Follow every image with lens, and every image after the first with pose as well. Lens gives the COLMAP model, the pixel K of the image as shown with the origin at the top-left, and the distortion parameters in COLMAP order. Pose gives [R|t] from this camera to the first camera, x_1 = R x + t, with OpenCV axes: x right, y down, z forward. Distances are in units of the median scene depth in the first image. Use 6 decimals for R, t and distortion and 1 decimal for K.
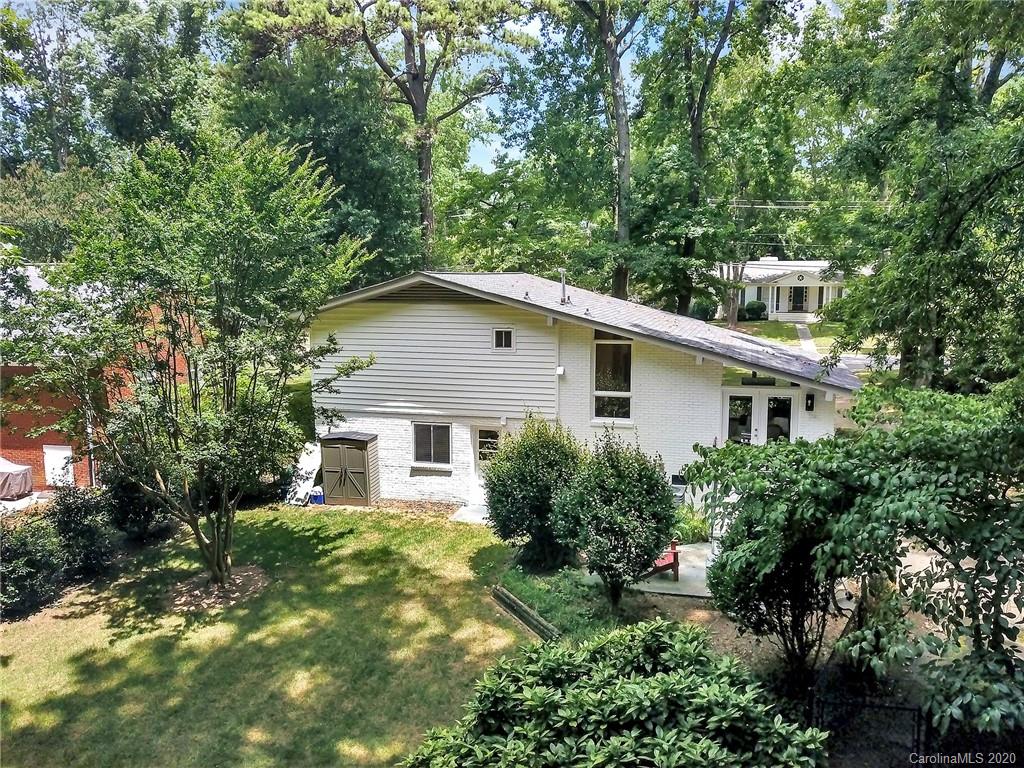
lens RADIAL K [[826.8, 0, 512.0], [0, 826.8, 384.0], [0, 0, 1]] dist [0.152533, 0.001366]
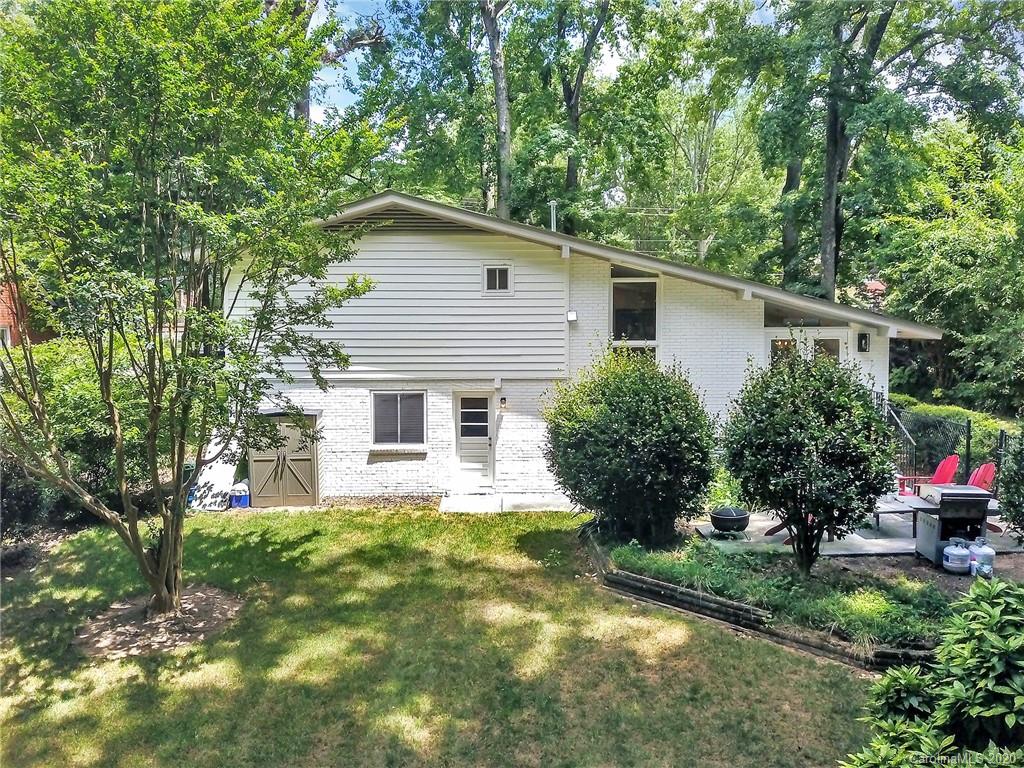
lens RADIAL K [[826.8, 0, 512.0], [0, 826.8, 384.0], [0, 0, 1]] dist [0.152533, 0.001366]
pose [[0.950905, -0.017804, 0.308971, -0.244541], [0.038457, 0.997404, -0.060881, 0.095169], [-0.307085, 0.069774, 0.949121, 0.246635]]
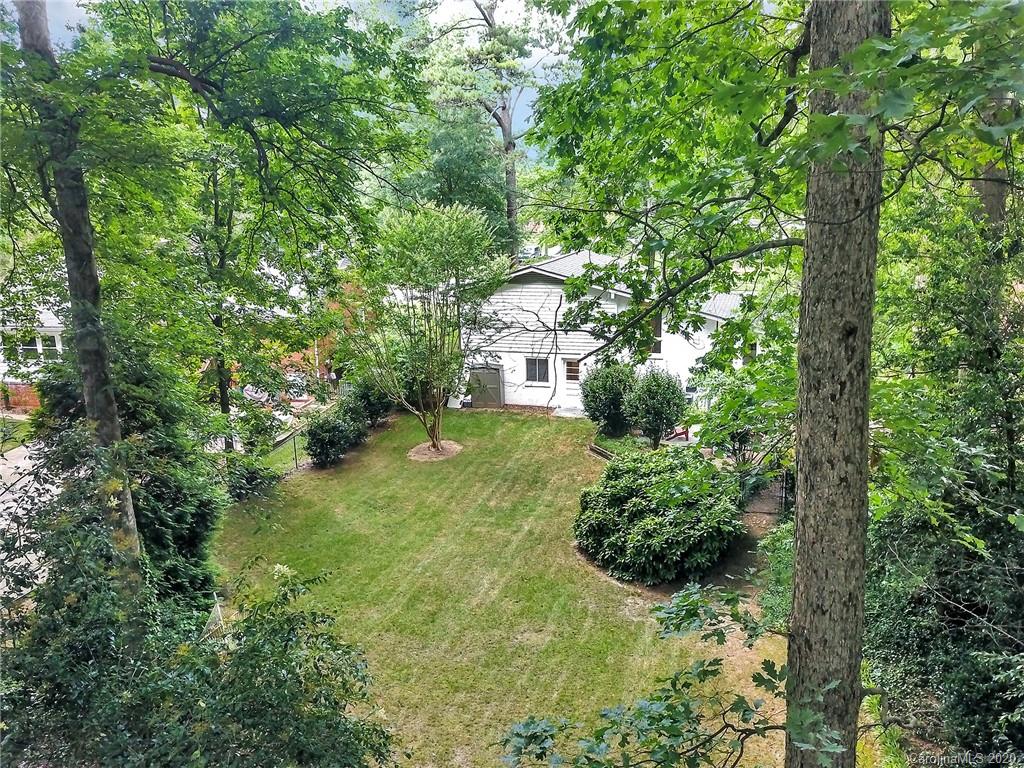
lens RADIAL K [[826.8, 0, 512.0], [0, 826.8, 384.0], [0, 0, 1]] dist [0.152533, 0.001366]
pose [[0.999626, -0.008491, -0.025982, -0.108697], [0.010857, 0.995669, 0.092338, -0.052375], [0.025085, -0.092586, 0.995389, -0.636997]]
